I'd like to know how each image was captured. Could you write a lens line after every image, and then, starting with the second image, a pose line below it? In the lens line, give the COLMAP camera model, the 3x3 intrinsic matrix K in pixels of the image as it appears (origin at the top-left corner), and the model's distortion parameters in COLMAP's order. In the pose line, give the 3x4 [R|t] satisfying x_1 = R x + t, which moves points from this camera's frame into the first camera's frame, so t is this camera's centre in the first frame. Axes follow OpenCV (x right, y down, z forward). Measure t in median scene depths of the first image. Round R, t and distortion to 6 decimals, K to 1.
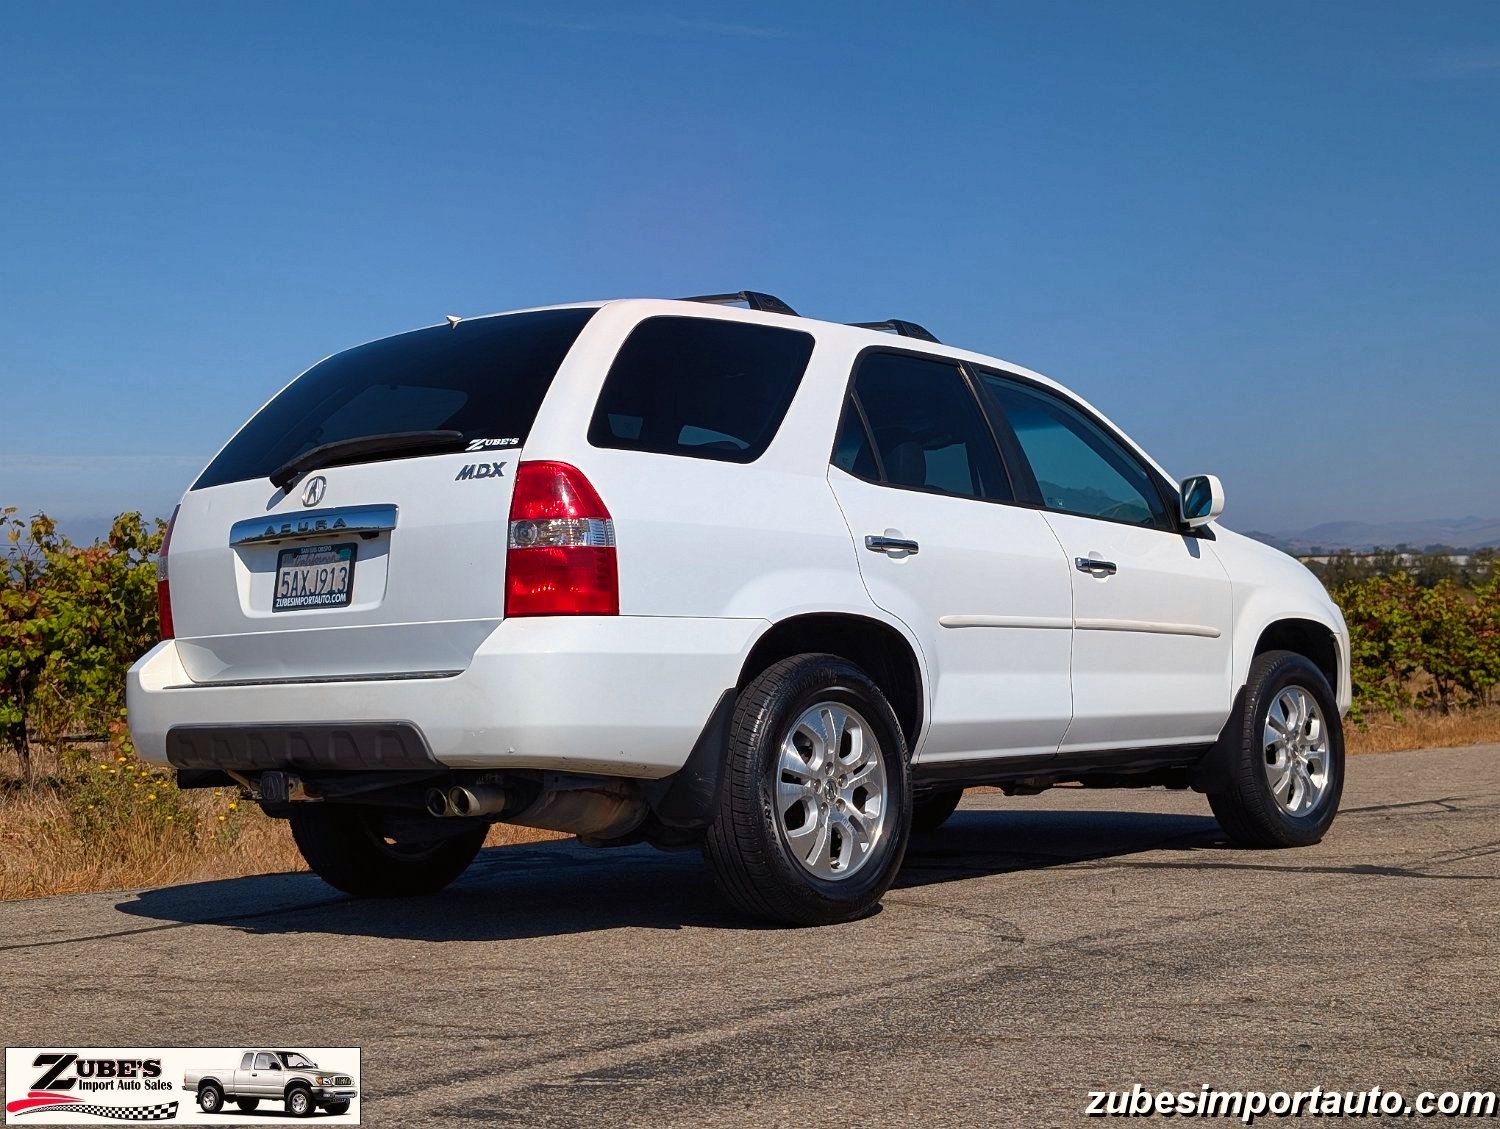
lens RADIAL K [[2114.5, 0, 766.6], [0, 2114.5, 537.1], [0, 0, 1]] dist [0.238292, -1.055509]
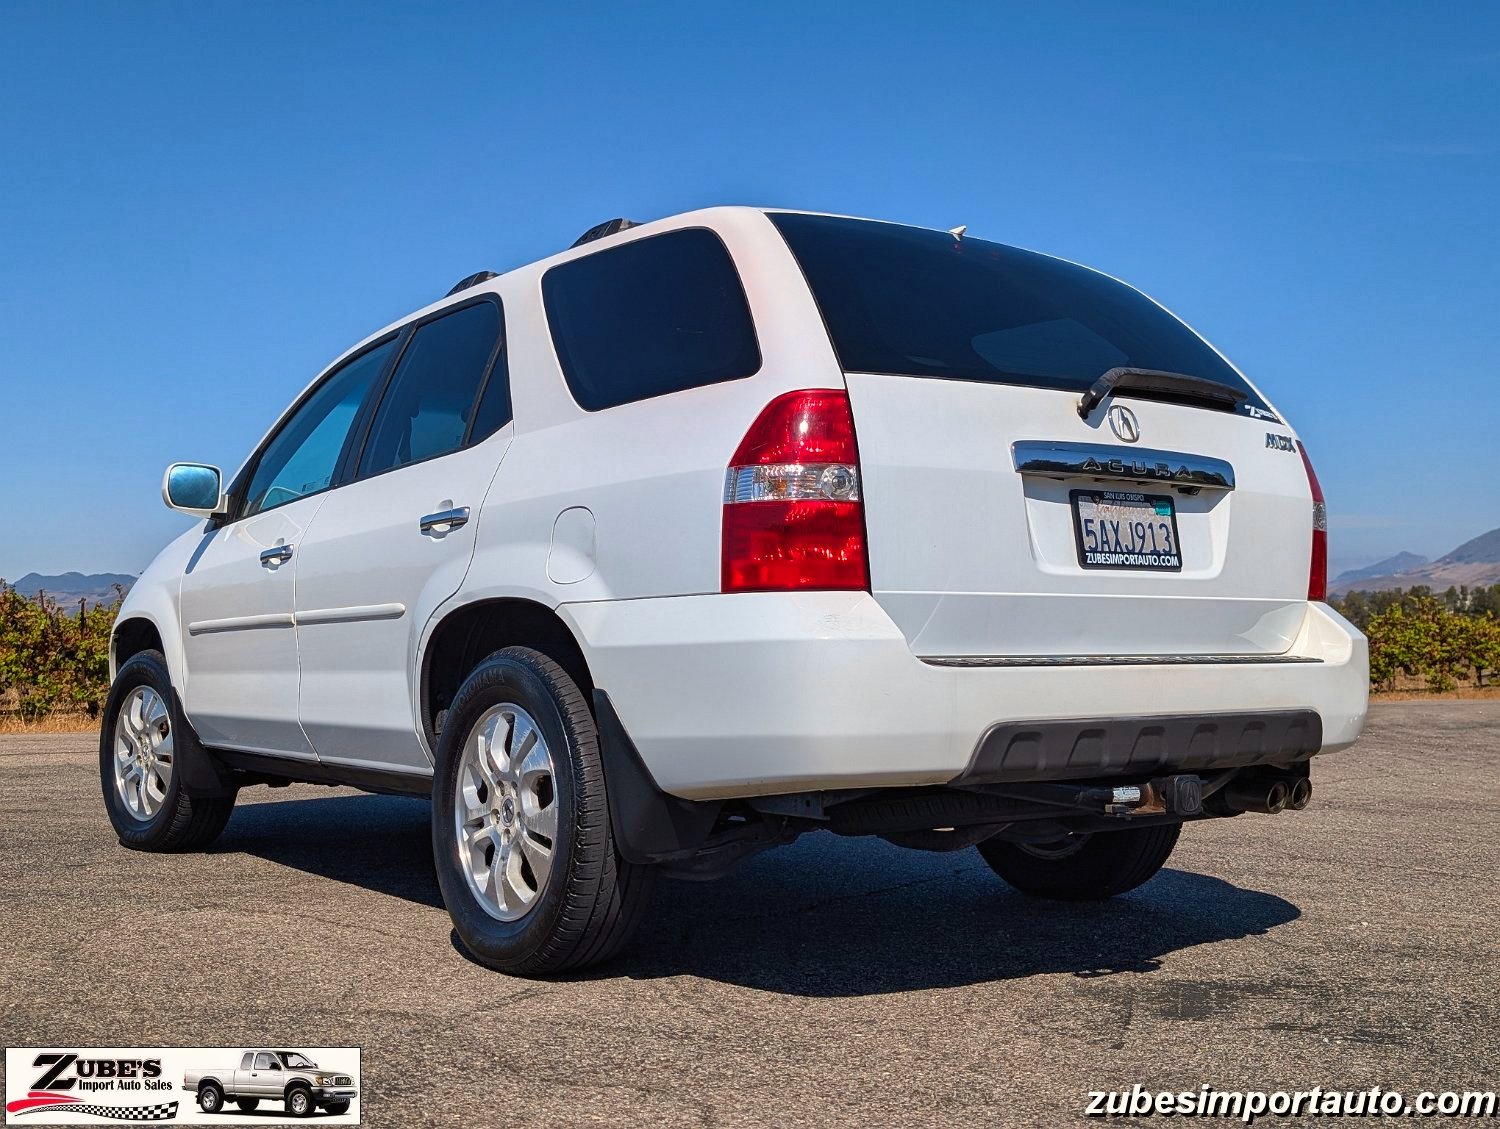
lens RADIAL K [[2106.6, 0, 750.0], [0, 2106.6, 564.5], [0, 0, 1]] dist [0.253336, -1.063827]
pose [[0.186661, 0.085060, 0.978735, -0.971348], [-0.060406, 0.995354, -0.074984, 0.095254], [-0.980566, -0.045125, 0.190932, 0.952273]]
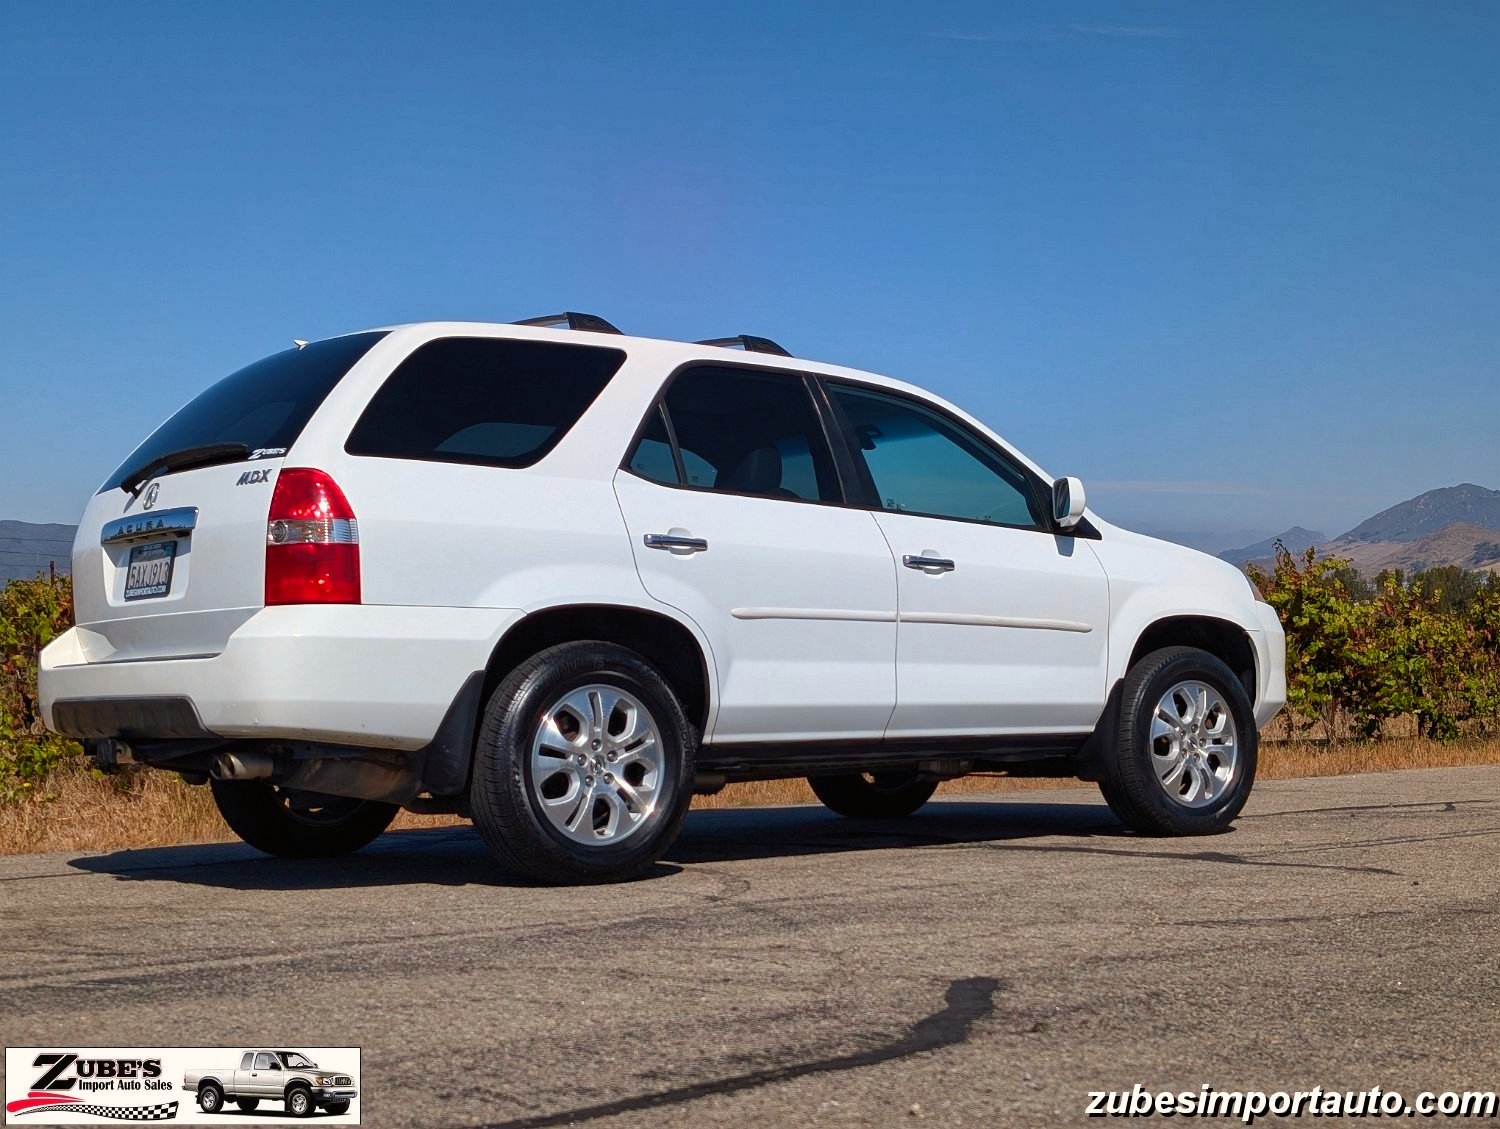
lens RADIAL K [[2114.5, 0, 766.6], [0, 2114.5, 537.1], [0, 0, 1]] dist [0.238292, -1.055509]
pose [[0.981797, -0.002092, -0.189924, 0.321517], [0.001372, 0.999991, -0.003925, 0.005377], [0.189931, 0.003593, 0.981791, -0.066635]]
